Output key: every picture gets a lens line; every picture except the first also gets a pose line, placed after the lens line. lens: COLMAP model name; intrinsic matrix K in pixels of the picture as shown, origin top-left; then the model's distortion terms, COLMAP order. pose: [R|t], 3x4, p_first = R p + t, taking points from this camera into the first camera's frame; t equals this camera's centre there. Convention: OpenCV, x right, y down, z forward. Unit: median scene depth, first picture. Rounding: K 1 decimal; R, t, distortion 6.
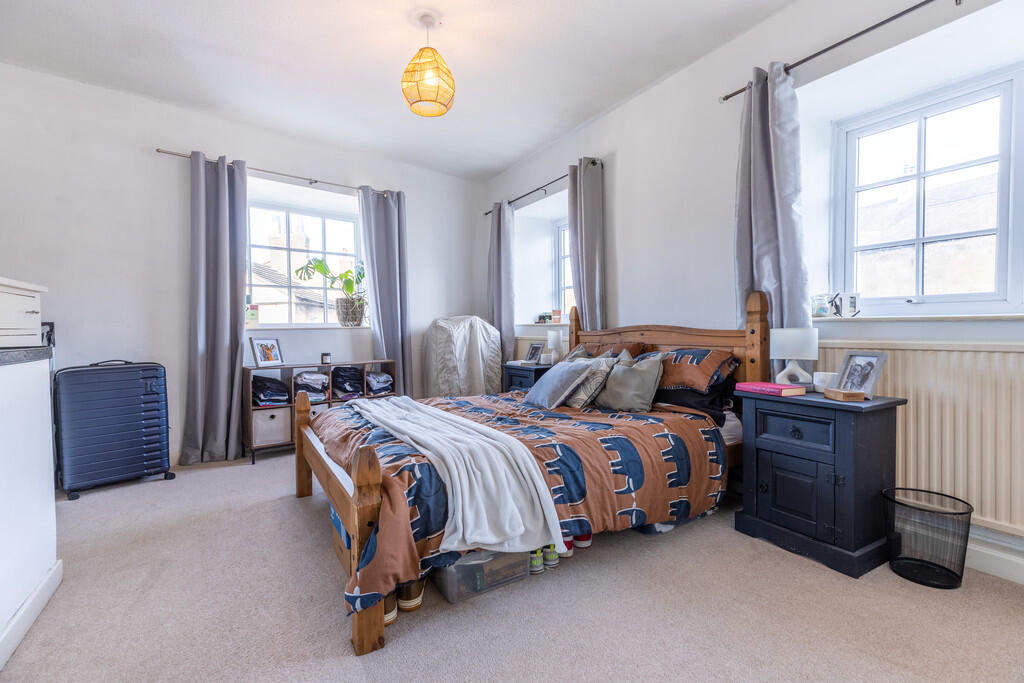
lens RADIAL K [[467.5, 0, 511.0], [0, 467.5, 323.4], [0, 0, 1]] dist [0.000889, 0.000262]
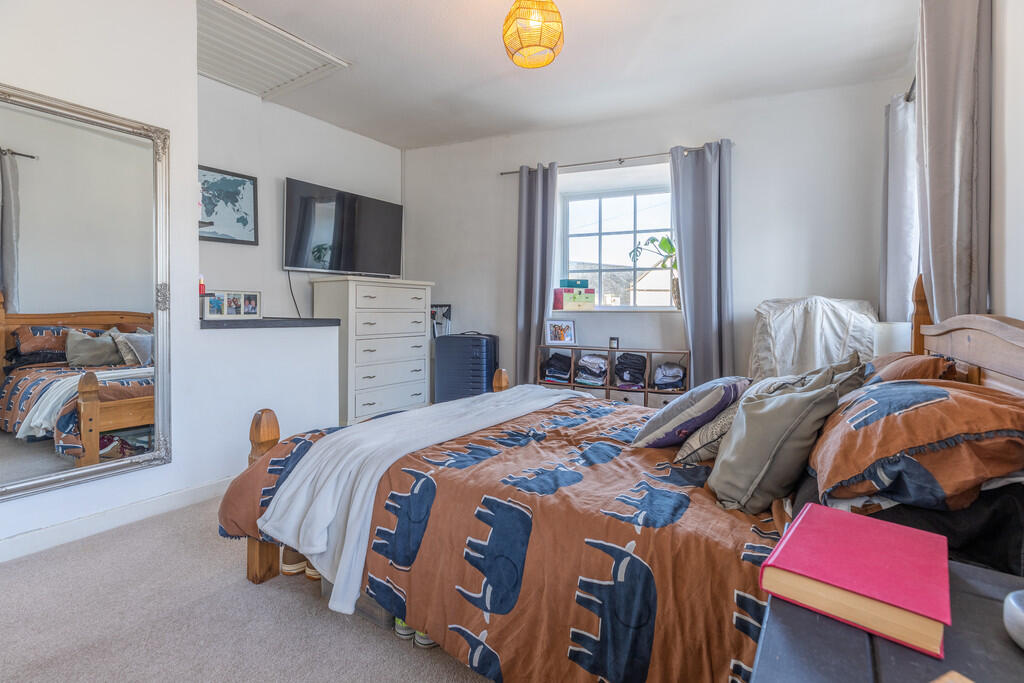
lens RADIAL K [[474.5, 0, 512.8], [0, 474.5, 306.0], [0, 0, 1]] dist [0.000663, 0.000162]
pose [[0.432726, 0.005077, -0.901511, 0.412197], [-0.005972, 0.999978, 0.002764, -0.002280], [0.901506, 0.004188, 0.432747, 0.412423]]
